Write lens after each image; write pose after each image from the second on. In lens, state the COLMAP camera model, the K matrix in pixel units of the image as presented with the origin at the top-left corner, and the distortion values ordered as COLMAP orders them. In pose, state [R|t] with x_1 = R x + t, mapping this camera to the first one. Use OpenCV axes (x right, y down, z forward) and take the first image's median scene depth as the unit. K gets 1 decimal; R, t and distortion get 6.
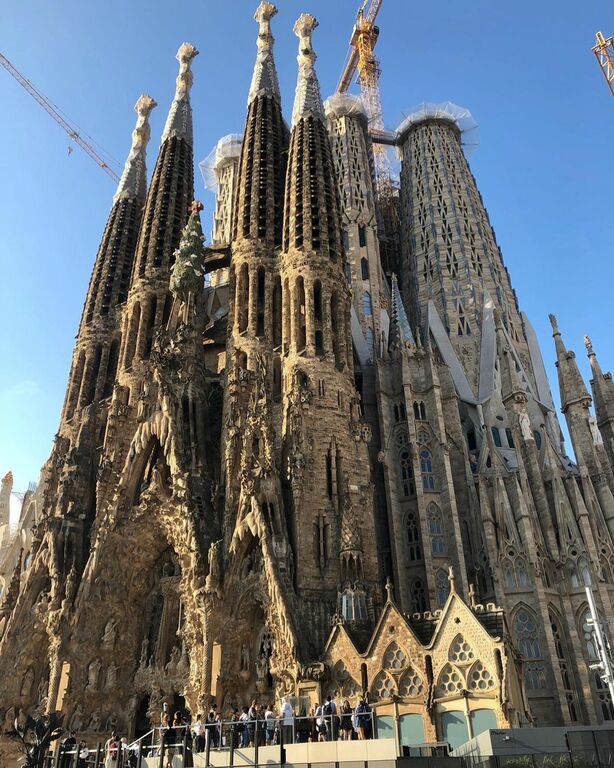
lens RADIAL K [[706.9, 0, 307.0], [0, 706.9, 384.0], [0, 0, 1]] dist [0.005879, -0.005468]
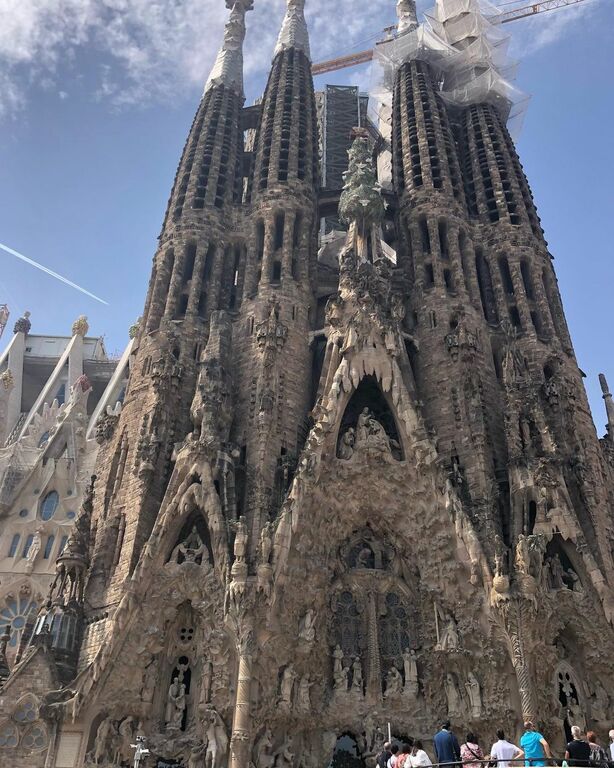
lens RADIAL K [[706.9, 0, 307.0], [0, 706.9, 384.0], [0, 0, 1]] dist [0.005879, -0.005468]
pose [[0.876035, 0.320064, 0.360724, -0.566837], [-0.293916, 0.947382, -0.126807, 0.204395], [-0.382330, 0.005064, 0.924012, 0.353200]]
